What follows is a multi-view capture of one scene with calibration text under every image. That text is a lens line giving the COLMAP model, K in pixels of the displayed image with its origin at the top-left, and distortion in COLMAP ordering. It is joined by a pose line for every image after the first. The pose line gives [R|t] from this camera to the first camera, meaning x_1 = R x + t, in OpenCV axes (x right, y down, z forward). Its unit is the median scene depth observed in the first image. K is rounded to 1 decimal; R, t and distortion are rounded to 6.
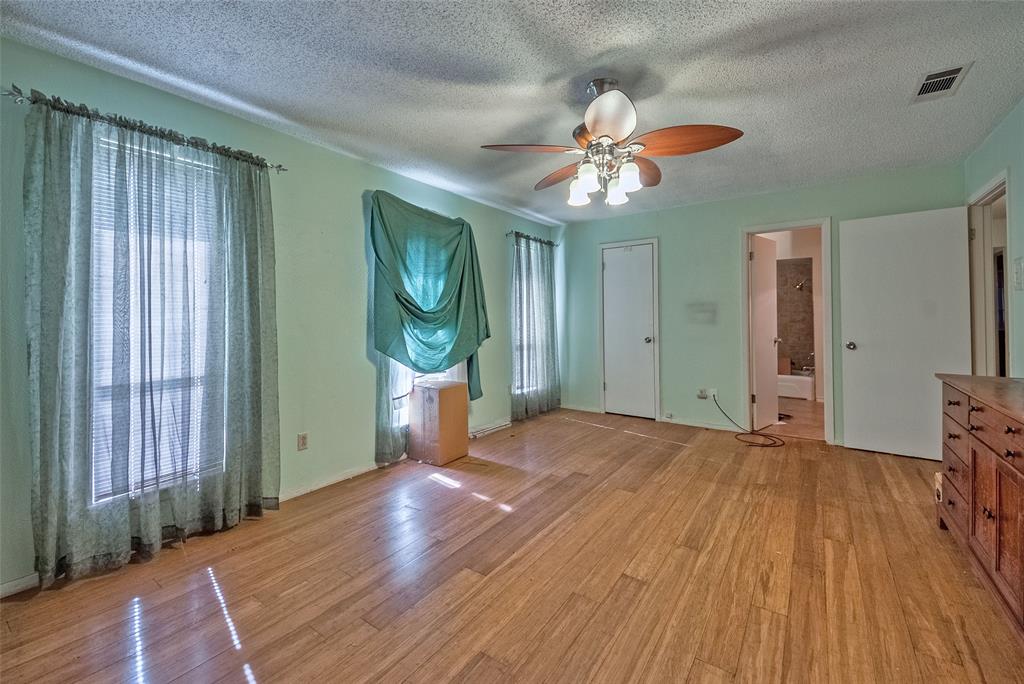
lens RADIAL K [[405.7, 0, 534.8], [0, 405.7, 311.6], [0, 0, 1]] dist [0.025914, -0.001962]
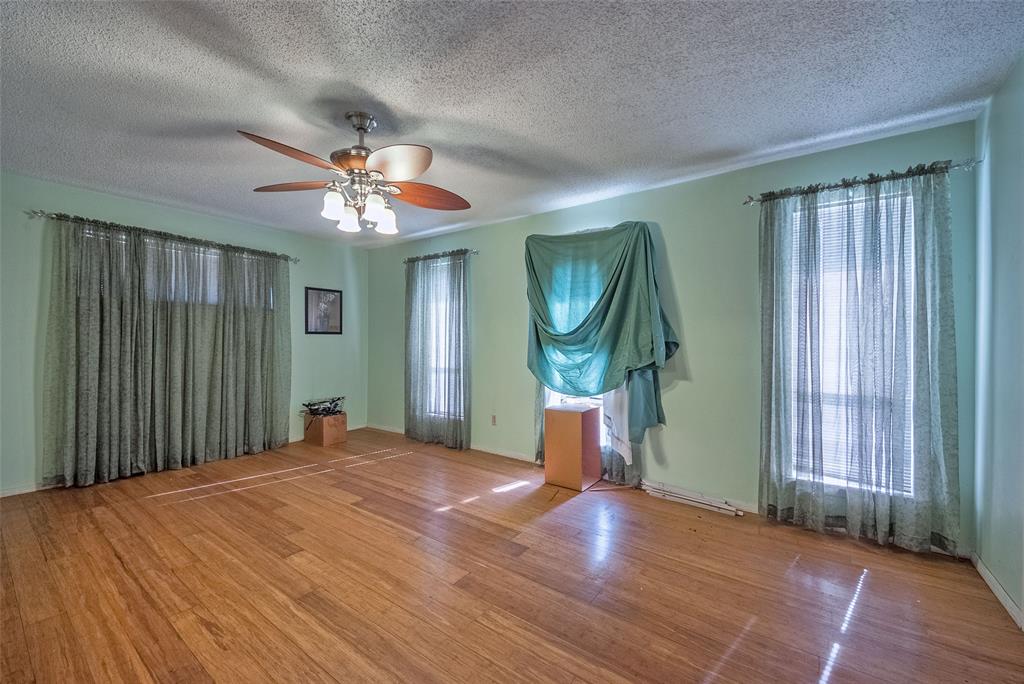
lens RADIAL K [[405.7, 0, 512.3], [0, 405.7, 342.4], [0, 0, 1]] dist [0.025914, -0.001962]
pose [[-0.029793, 0.019444, -0.999367, 1.134049], [0.017411, 0.999669, 0.018931, -0.004245], [0.999404, -0.016836, -0.030122, 1.329367]]
